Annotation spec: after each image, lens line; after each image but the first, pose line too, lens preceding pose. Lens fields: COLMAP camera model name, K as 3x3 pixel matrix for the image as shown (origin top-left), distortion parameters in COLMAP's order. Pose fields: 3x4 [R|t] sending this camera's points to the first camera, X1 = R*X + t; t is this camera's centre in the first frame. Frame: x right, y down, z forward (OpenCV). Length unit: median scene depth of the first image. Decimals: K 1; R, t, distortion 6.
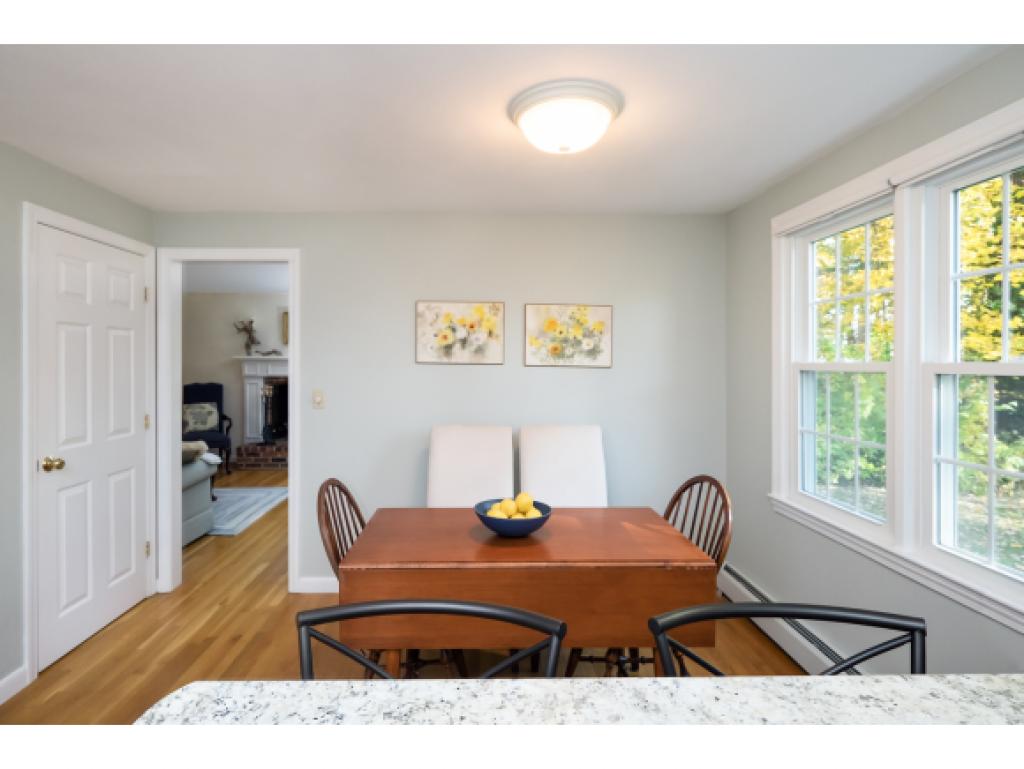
lens RADIAL K [[527.5, 0, 492.5], [0, 527.5, 389.0], [0, 0, 1]] dist [-0.000191, -0.000362]
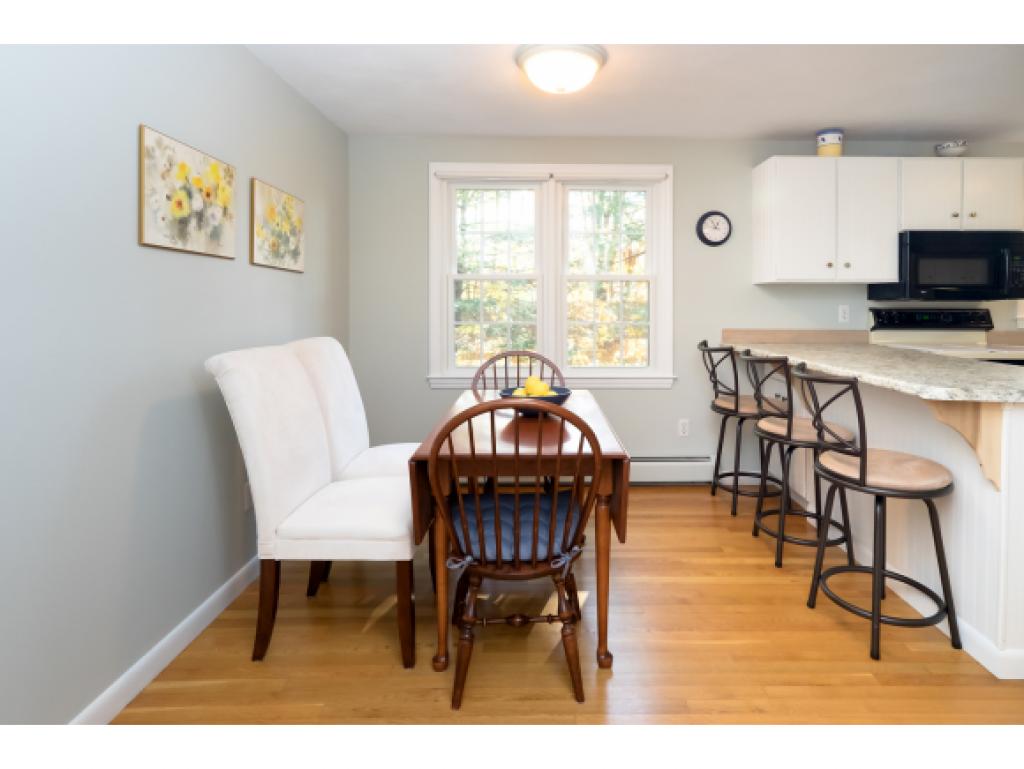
lens RADIAL K [[536.6, 0, 532.0], [0, 536.6, 347.6], [0, 0, 1]] dist [-0.001069, -0.000412]
pose [[0.026799, -0.085314, 0.995994, -0.675285], [0.046705, 0.995370, 0.084004, 0.026429], [-0.998549, 0.044267, 0.030660, 0.604164]]
